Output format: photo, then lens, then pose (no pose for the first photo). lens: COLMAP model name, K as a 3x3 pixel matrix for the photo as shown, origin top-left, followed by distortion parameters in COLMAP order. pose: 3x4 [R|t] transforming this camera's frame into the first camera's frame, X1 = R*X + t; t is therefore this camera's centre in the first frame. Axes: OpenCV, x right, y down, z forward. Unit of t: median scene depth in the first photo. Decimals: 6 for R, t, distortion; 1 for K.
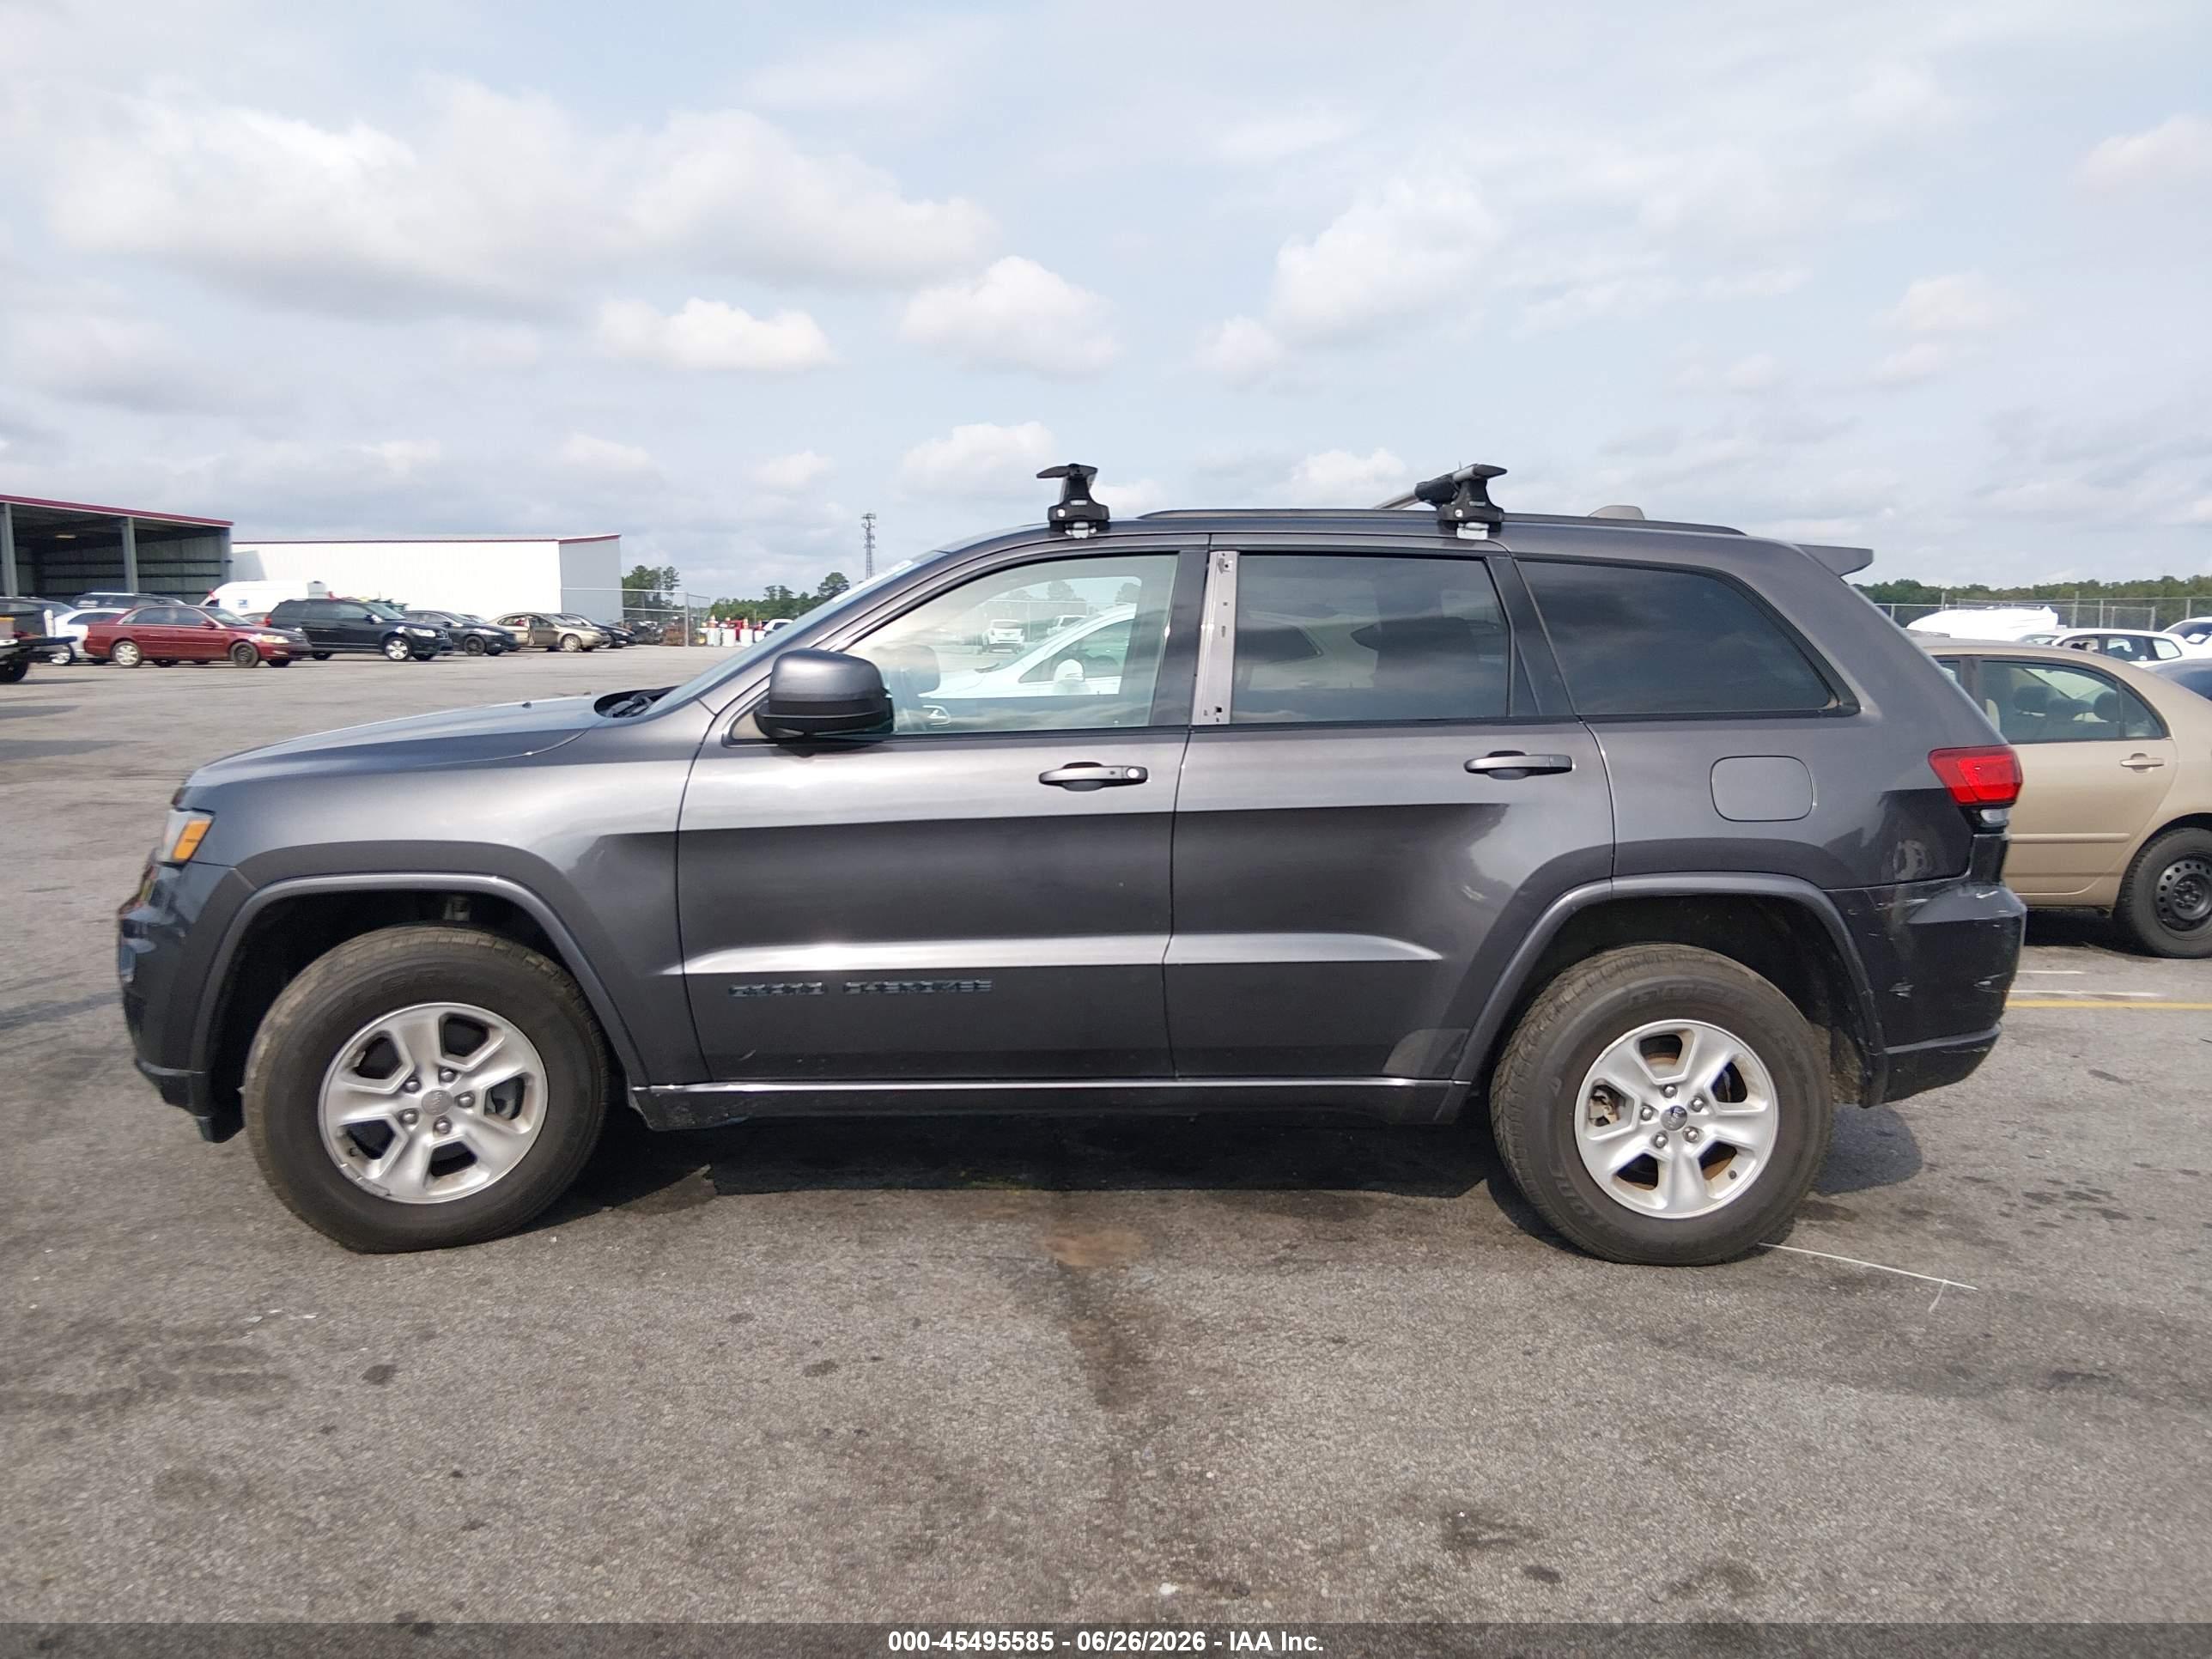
lens RADIAL K [[1697.2, 0, 1106.0], [0, 1697.2, 829.5], [0, 0, 1]] dist [0.112274, -0.198565]
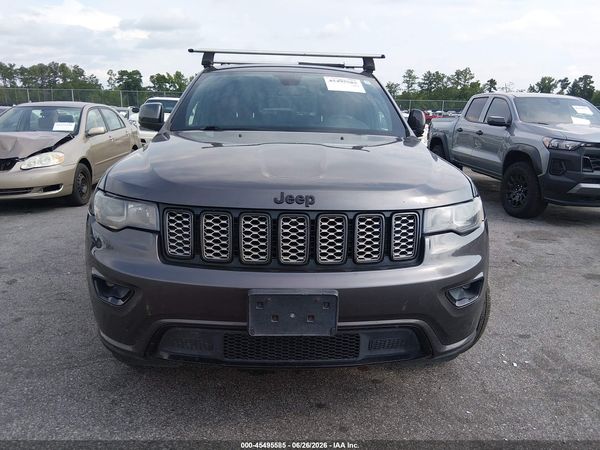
lens RADIAL K [[466.6, 0, 321.2], [0, 466.6, 202.9], [0, 0, 1]] dist [-0.020932, -0.007014]
pose [[-0.040546, -0.210851, 0.976677, -1.181080], [0.091043, 0.972635, 0.213758, -0.152013], [-0.995021, 0.097586, -0.020241, 1.338837]]
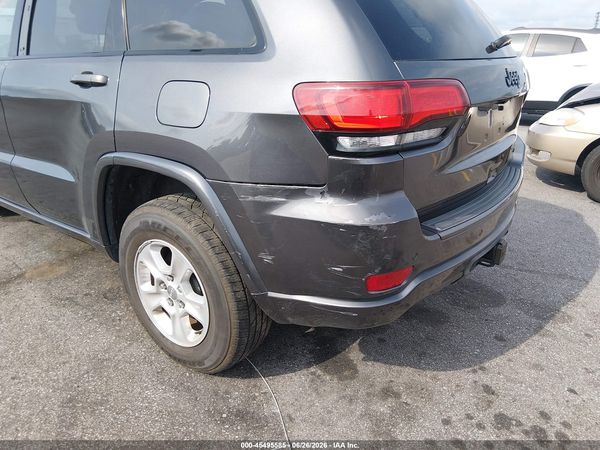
lens RADIAL K [[469.3, 0, 307.7], [0, 469.3, 224.2], [0, 0, 1]] dist [0.111811, -0.208162]
pose [[0.781163, 0.215711, -0.585879, 0.828567], [-0.076932, 0.964521, 0.252547, -0.040513], [0.619570, -0.152208, 0.770043, 0.836738]]
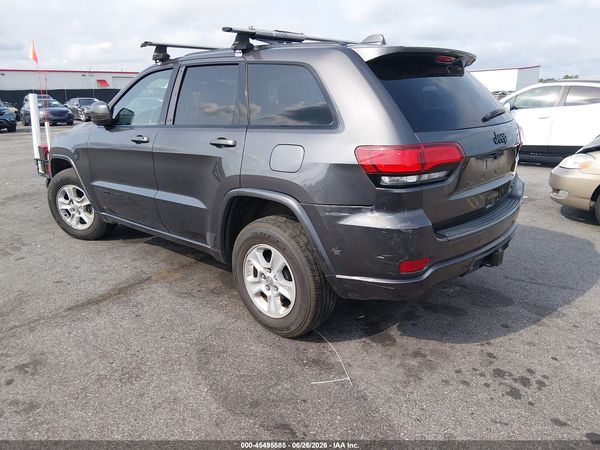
lens RADIAL K [[460.4, 0, 300.0], [0, 460.4, 225.0], [0, 0, 1]] dist [0.112274, -0.198565]
pose [[0.706354, 0.169856, -0.687178, 0.978307], [-0.064480, 0.982187, 0.176496, -0.053997], [0.704916, -0.080359, 0.704724, 0.623511]]
